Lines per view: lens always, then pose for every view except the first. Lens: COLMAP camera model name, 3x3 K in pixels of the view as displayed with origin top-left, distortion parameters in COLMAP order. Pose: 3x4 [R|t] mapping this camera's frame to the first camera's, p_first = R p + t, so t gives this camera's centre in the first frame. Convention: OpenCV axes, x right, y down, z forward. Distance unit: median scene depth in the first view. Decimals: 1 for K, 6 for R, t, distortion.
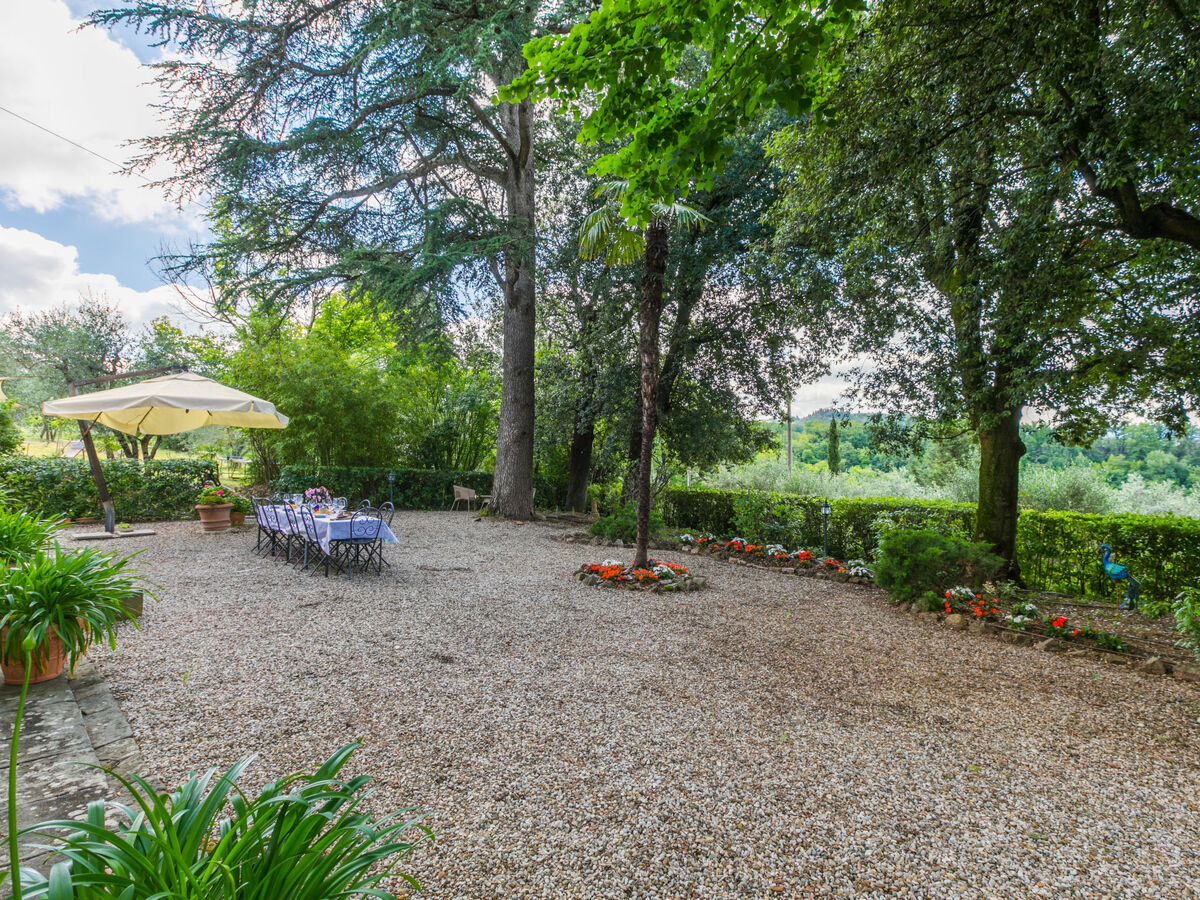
lens RADIAL K [[603.5, 0, 600.0], [0, 603.5, 450.0], [0, 0, 1]] dist [0.000060, -0.000668]
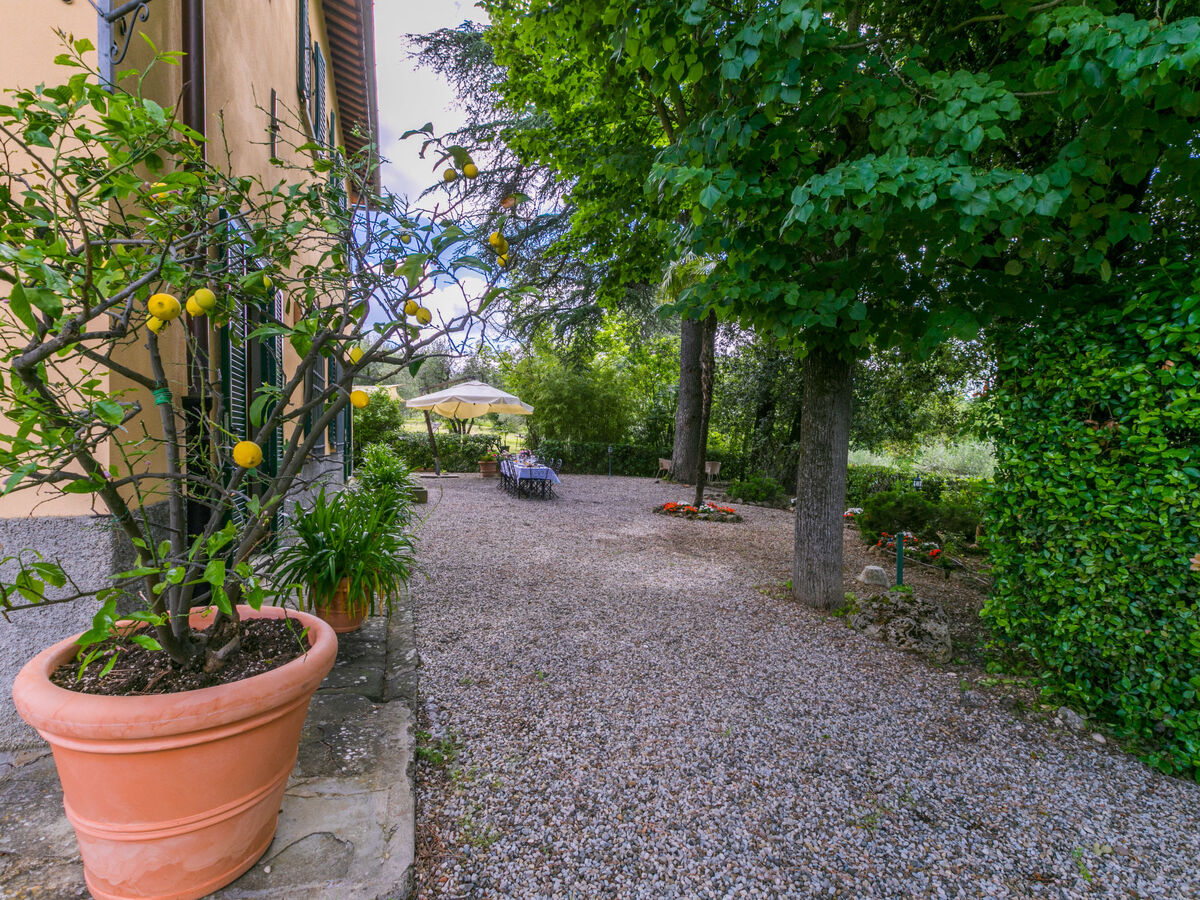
lens RADIAL K [[633.4, 0, 600.0], [0, 633.4, 450.0], [0, 0, 1]] dist [0.001978, 0.001410]
pose [[0.880024, 0.019067, -0.474547, 0.350694], [-0.009939, 0.999714, 0.021737, 0.016672], [0.474825, -0.014413, 0.879962, -0.287876]]
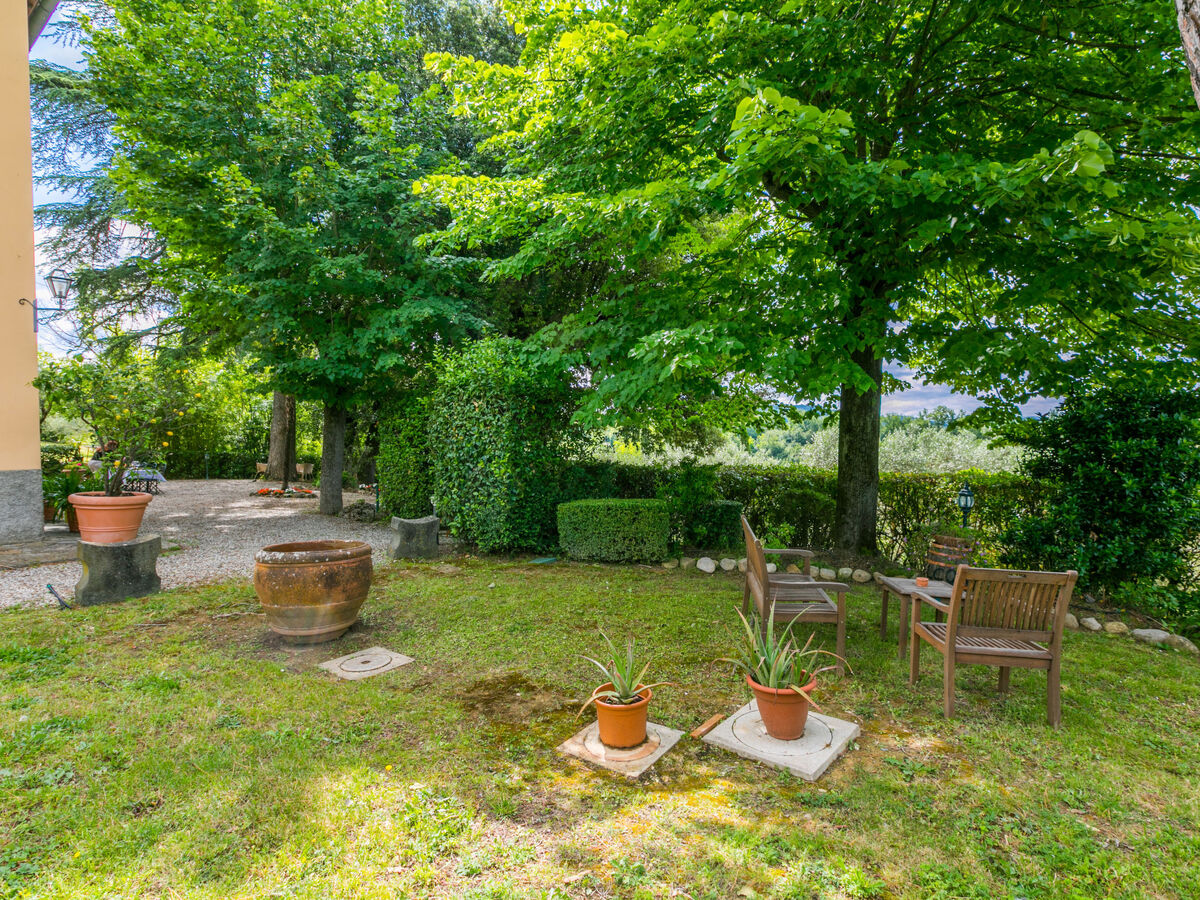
lens RADIAL K [[603.5, 0, 600.0], [0, 603.5, 450.0], [0, 0, 1]] dist [0.000060, -0.000668]
pose [[0.993698, -0.006271, 0.111913, 0.542872], [0.005129, 0.999932, 0.010490, 0.020291], [-0.111971, -0.009850, 0.993663, -0.715777]]
